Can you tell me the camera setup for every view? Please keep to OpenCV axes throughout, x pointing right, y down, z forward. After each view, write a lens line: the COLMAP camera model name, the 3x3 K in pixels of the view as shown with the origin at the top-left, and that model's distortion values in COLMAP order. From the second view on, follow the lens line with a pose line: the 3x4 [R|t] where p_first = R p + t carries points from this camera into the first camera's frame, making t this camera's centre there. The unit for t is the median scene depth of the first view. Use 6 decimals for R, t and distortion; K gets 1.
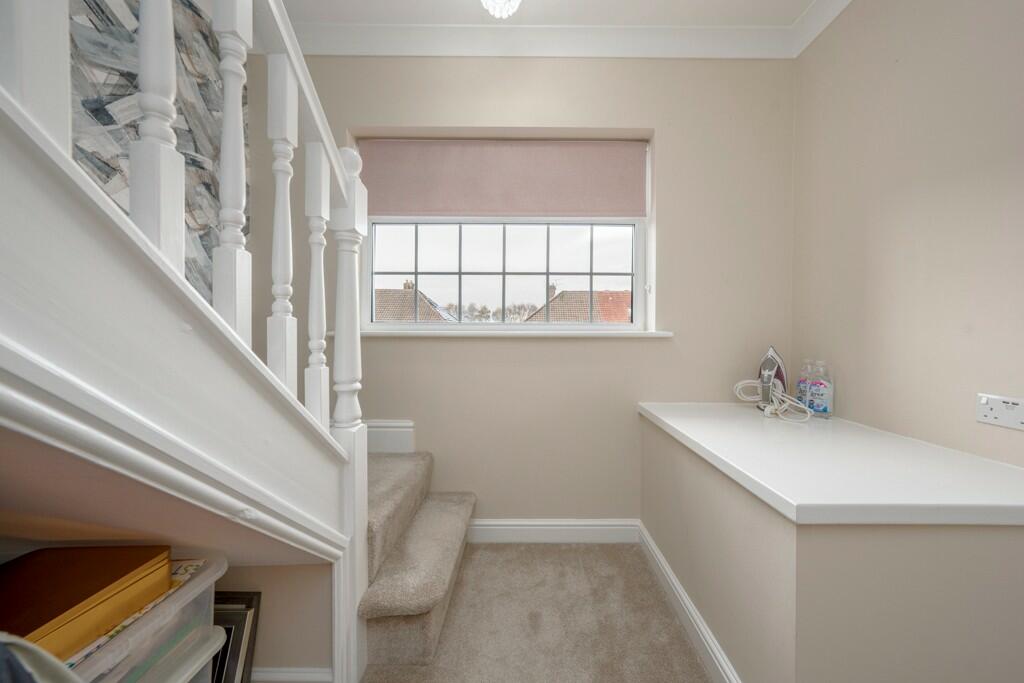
lens RADIAL K [[358.3, 0, 515.4], [0, 358.3, 326.6], [0, 0, 1]] dist [-0.000942, -0.000032]
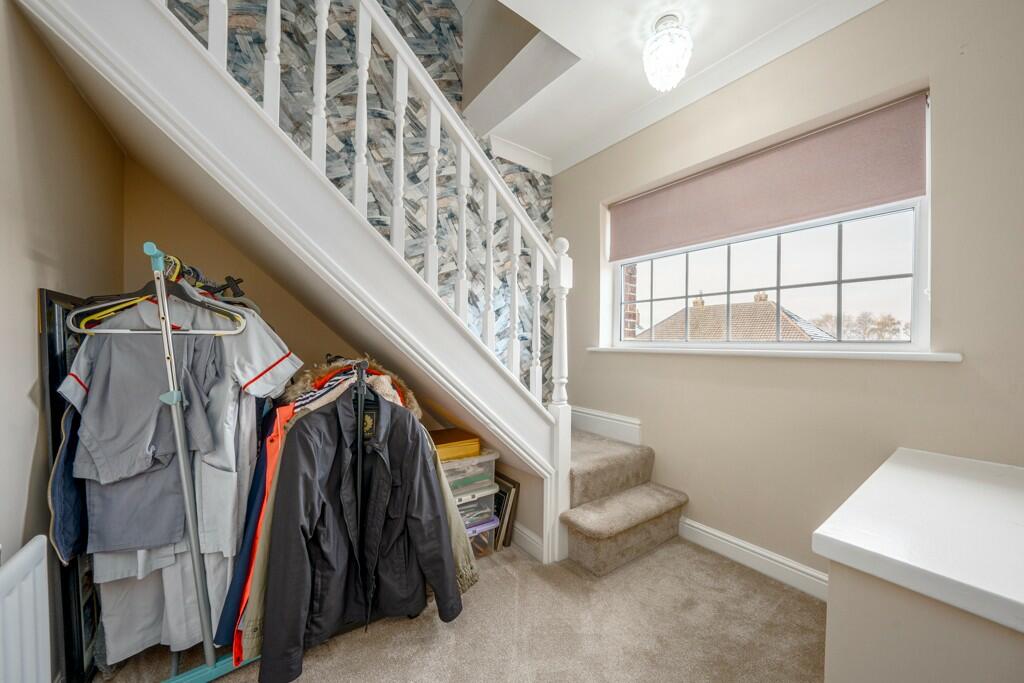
lens RADIAL K [[358.3, 0, 515.4], [0, 358.3, 326.6], [0, 0, 1]] dist [-0.000942, -0.000032]
pose [[0.599388, -0.035922, -0.799653, 0.515650], [-0.002547, 0.998902, -0.046781, -0.002316], [0.800455, 0.030076, 0.598638, -0.113966]]
